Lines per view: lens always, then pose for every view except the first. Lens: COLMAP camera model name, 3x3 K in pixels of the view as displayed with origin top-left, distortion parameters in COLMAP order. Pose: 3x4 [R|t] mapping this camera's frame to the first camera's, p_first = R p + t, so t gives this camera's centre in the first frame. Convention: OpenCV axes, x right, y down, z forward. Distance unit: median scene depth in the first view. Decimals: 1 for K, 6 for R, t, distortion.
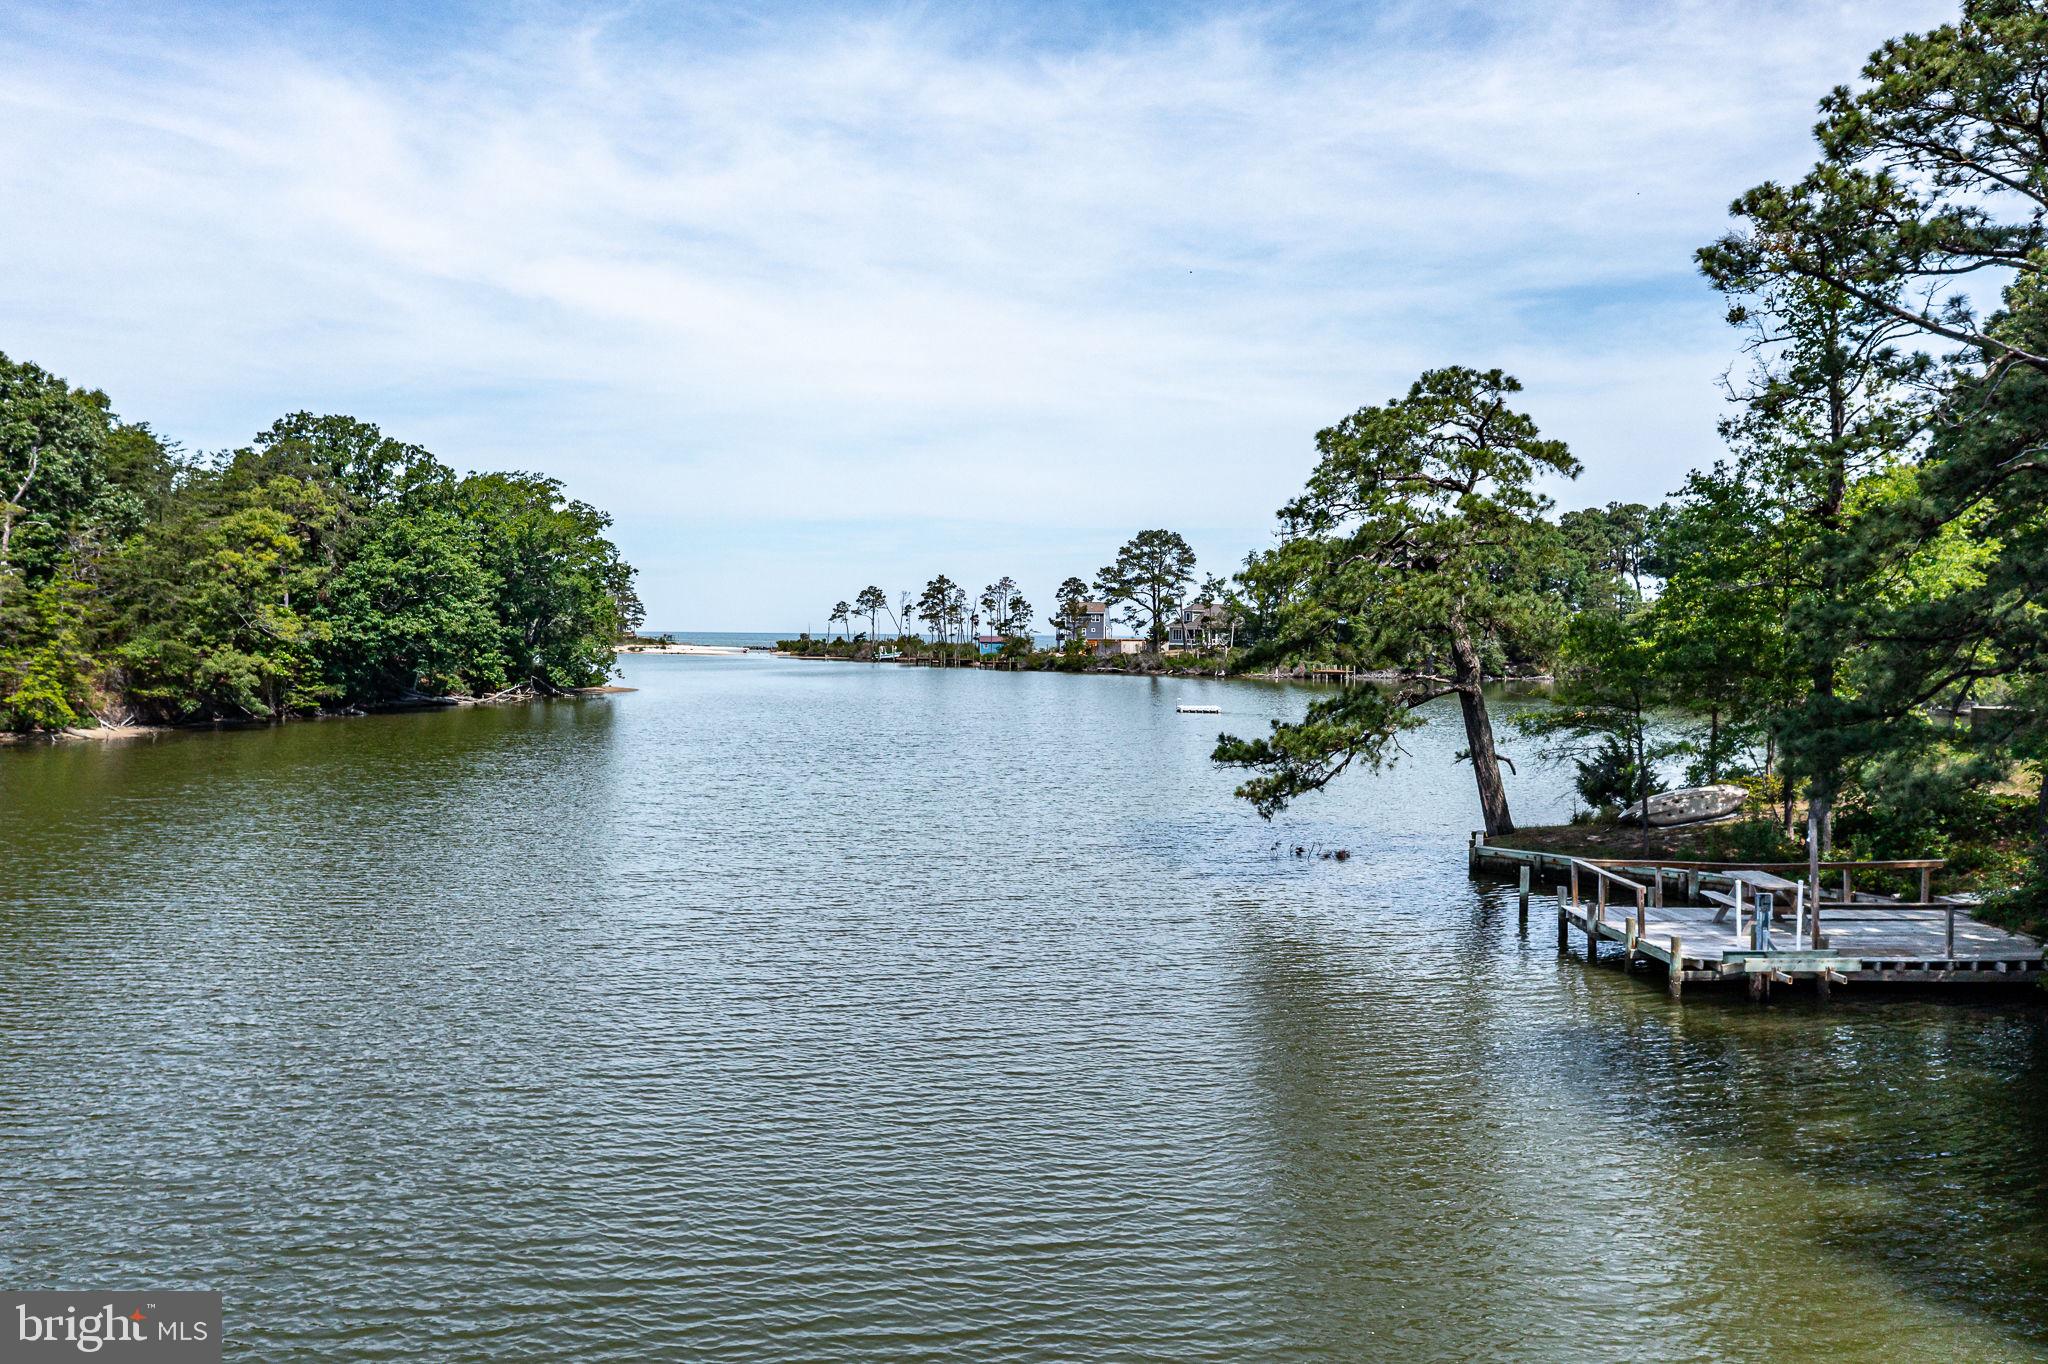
lens RADIAL K [[1595.1, 0, 1008.9], [0, 1595.1, 818.4], [0, 0, 1]] dist [0.001037, -0.016954]
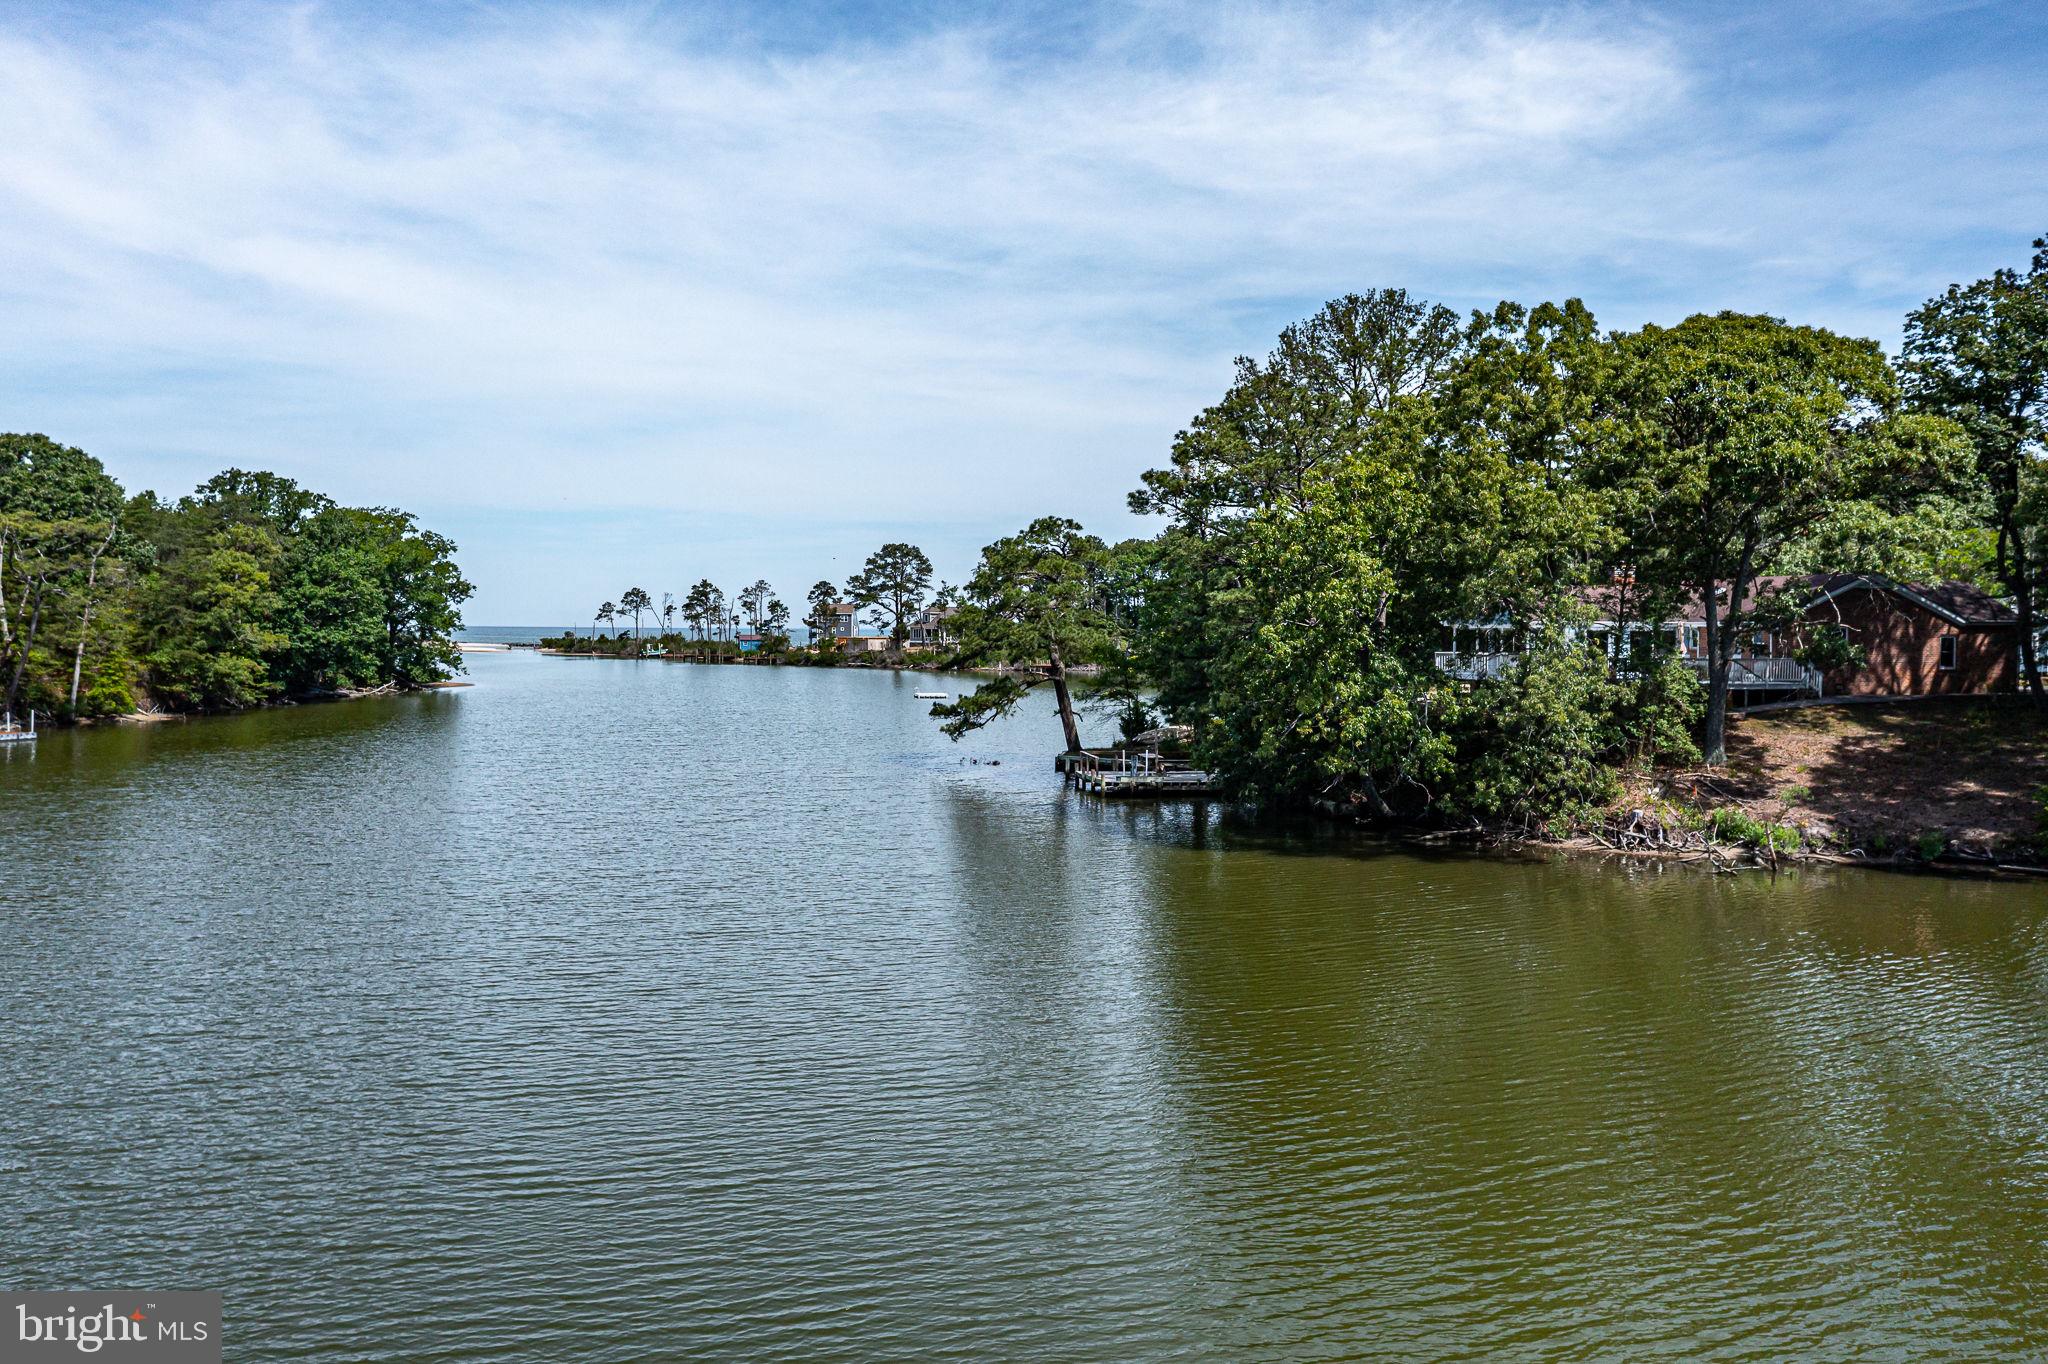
lens RADIAL K [[1595.1, 0, 1002.6], [0, 1595.1, 811.7], [0, 0, 1]] dist [0.001037, -0.016954]
pose [[0.987703, -0.019538, 0.155118, -0.015477], [0.019464, 0.999809, 0.001999, 0.012811], [-0.155128, 0.001044, 0.987894, -0.155152]]
